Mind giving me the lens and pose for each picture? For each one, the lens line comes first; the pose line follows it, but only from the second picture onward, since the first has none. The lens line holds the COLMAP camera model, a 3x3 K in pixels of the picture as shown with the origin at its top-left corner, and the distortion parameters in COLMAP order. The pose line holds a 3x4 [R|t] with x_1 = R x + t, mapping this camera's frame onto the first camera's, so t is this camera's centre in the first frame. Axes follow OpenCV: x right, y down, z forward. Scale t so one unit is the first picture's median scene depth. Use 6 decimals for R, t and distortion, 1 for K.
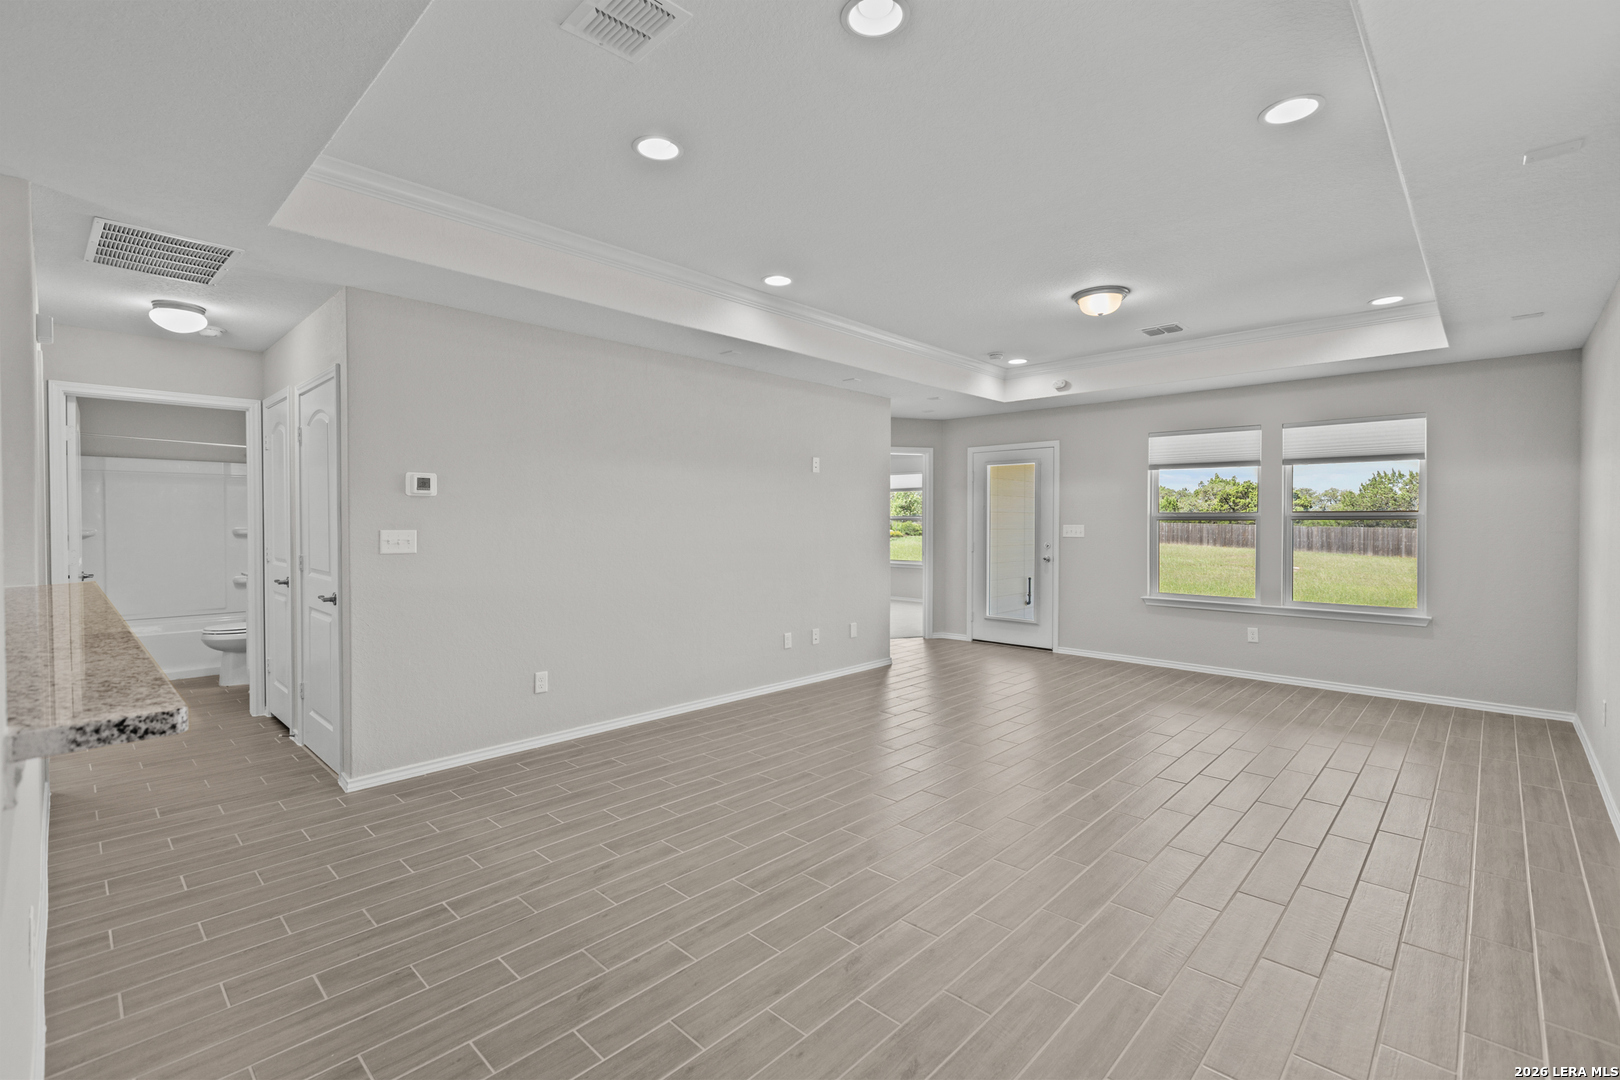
lens RADIAL K [[721.8, 0, 803.1], [0, 721.8, 531.9], [0, 0, 1]] dist [0.004520, 0.000551]
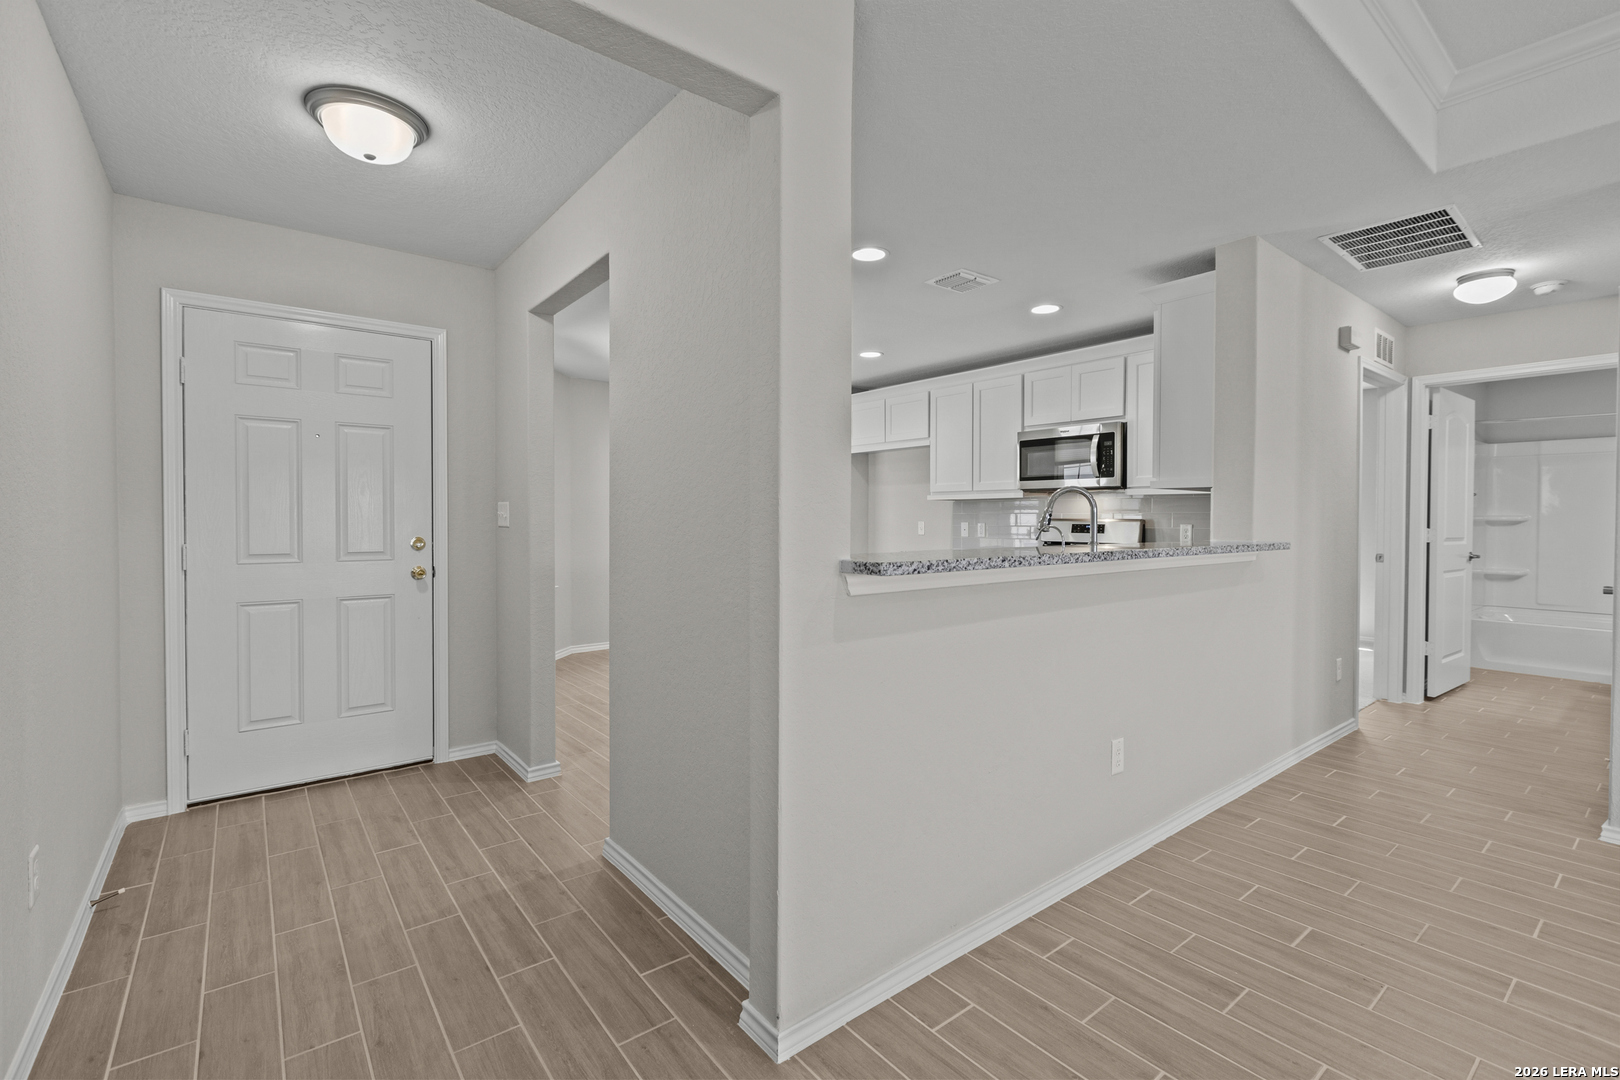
lens RADIAL K [[730.6, 0, 804.5], [0, 730.6, 527.1], [0, 0, 1]] dist [0.003742, -0.000121]
pose [[-0.128359, 0.014588, -0.991620, 0.238114], [-0.020090, 0.999648, 0.017307, 0.028182], [0.991524, 0.022143, -0.128021, 0.237501]]
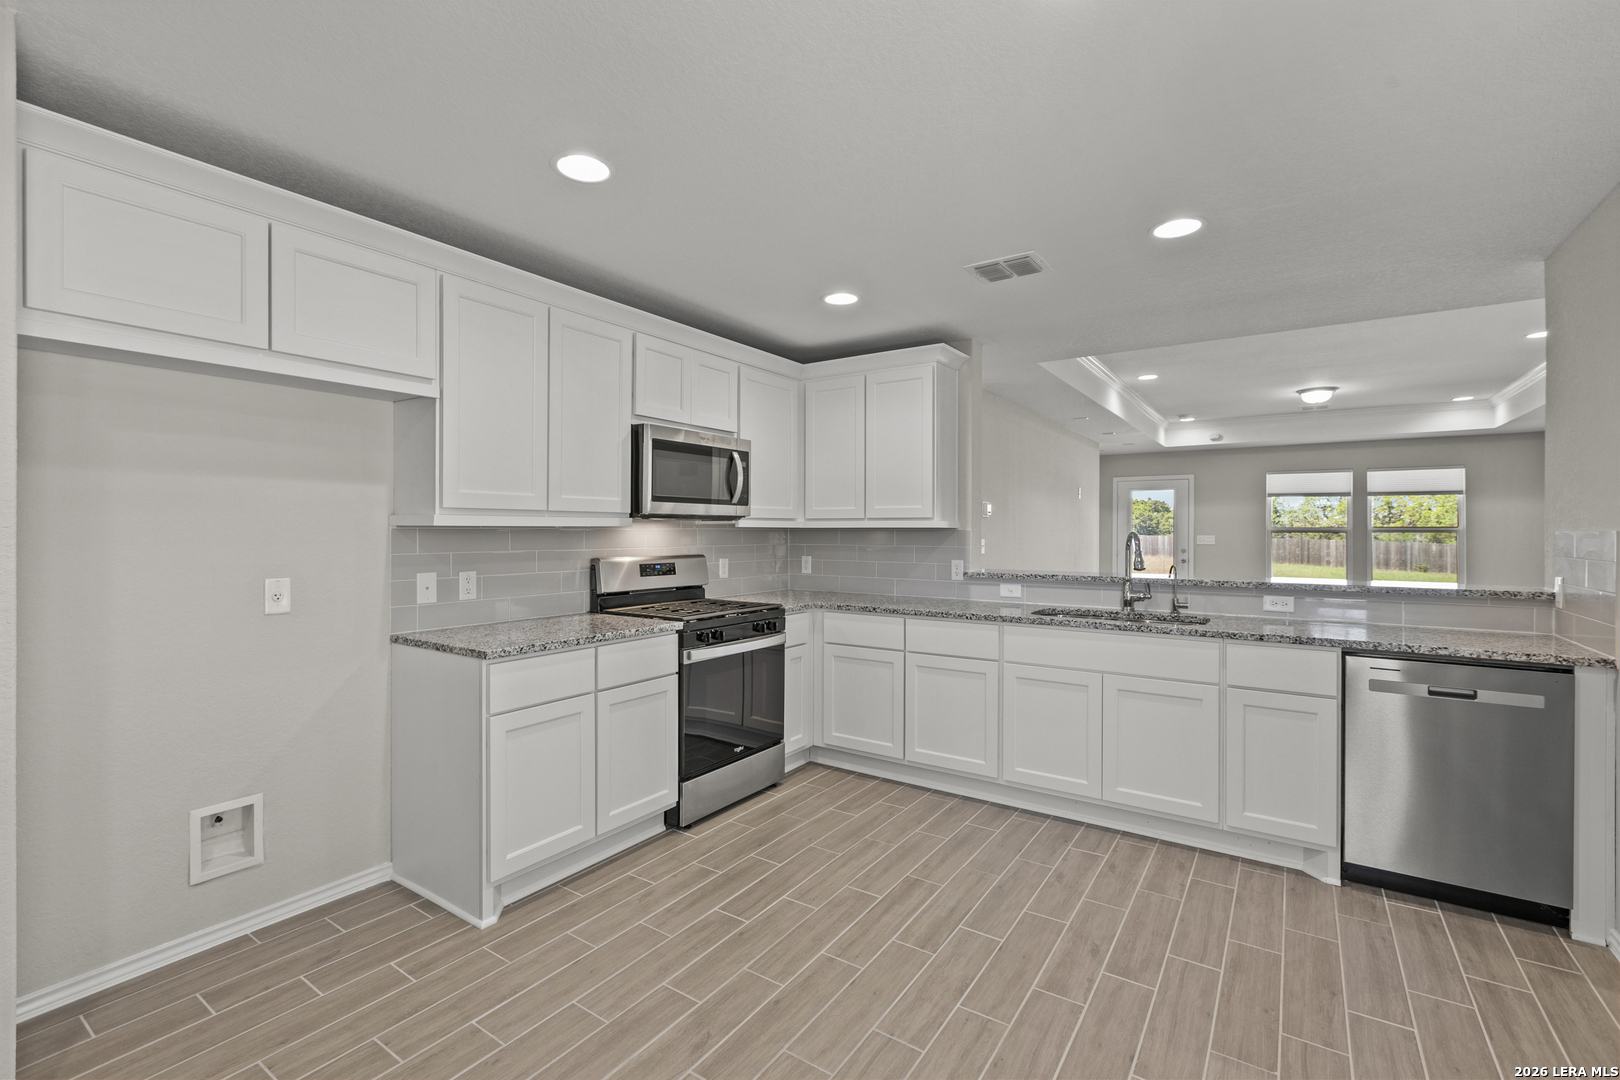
lens RADIAL K [[730.6, 0, 804.5], [0, 730.6, 527.1], [0, 0, 1]] dist [0.003742, -0.000121]
pose [[0.984260, 0.003005, 0.176703, -1.355211], [0.000591, 0.999794, -0.020296, 0.004330], [-0.176727, 0.020081, 0.984055, -0.529352]]
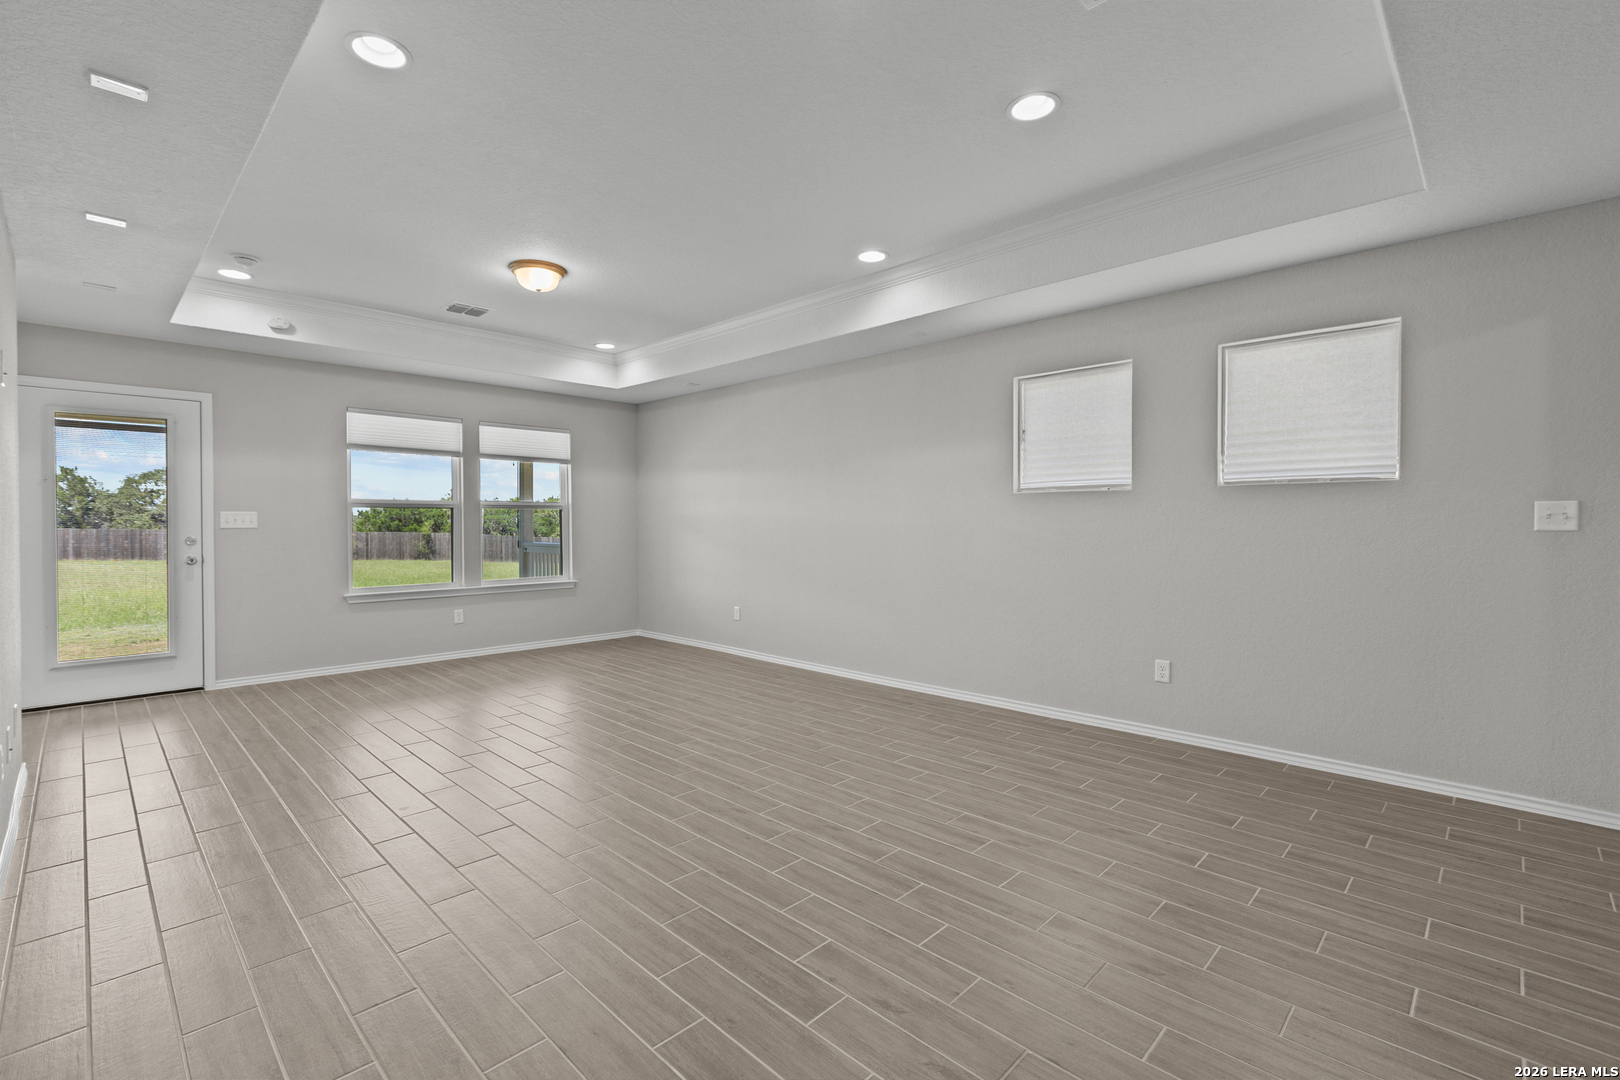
lens RADIAL K [[720.0, 0, 792.4], [0, 720.0, 538.0], [0, 0, 1]] dist [-0.000465, 0.000093]
pose [[0.015209, -0.022445, 0.999632, -0.768108], [0.017182, 0.999606, 0.022183, 0.023145], [-0.999737, 0.016838, 0.015589, 0.895643]]
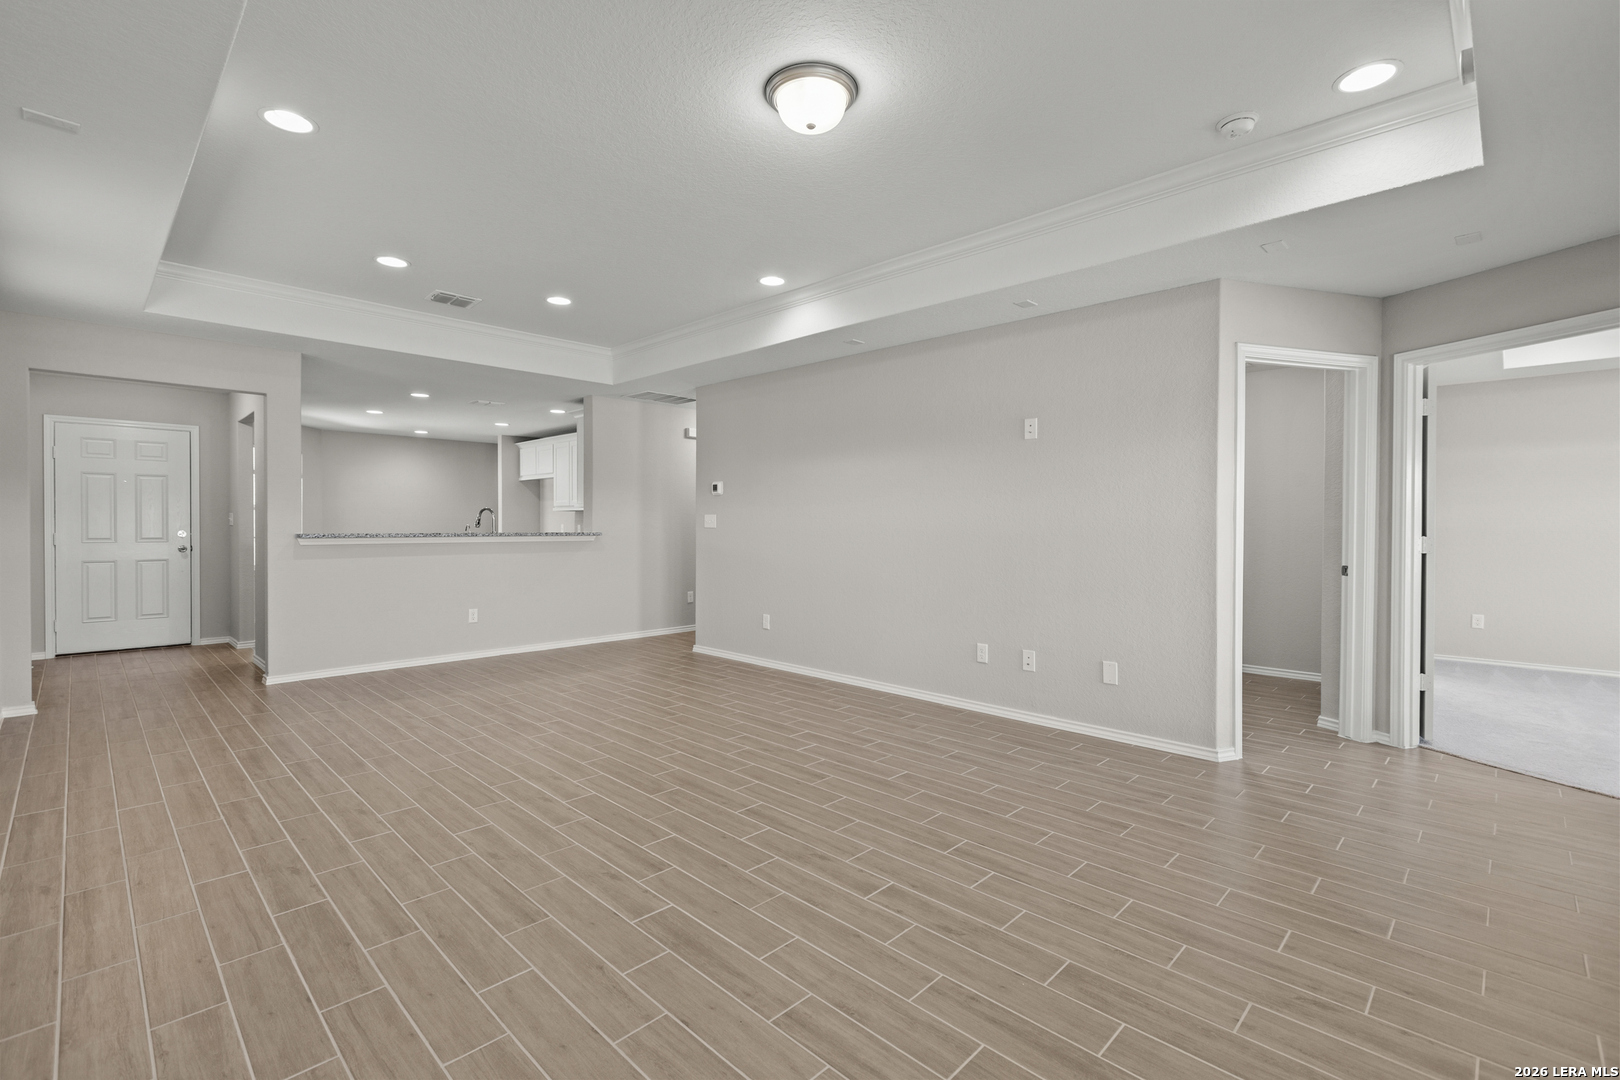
lens RADIAL K [[707.0, 0, 807.4], [0, 707.0, 531.3], [0, 0, 1]] dist [-0.006933, -0.000822]
pose [[0.003969, 0.011310, -0.999928, 1.332743], [-0.019596, 0.999745, 0.011230, 0.015573], [0.999800, 0.019550, 0.004189, 1.381703]]
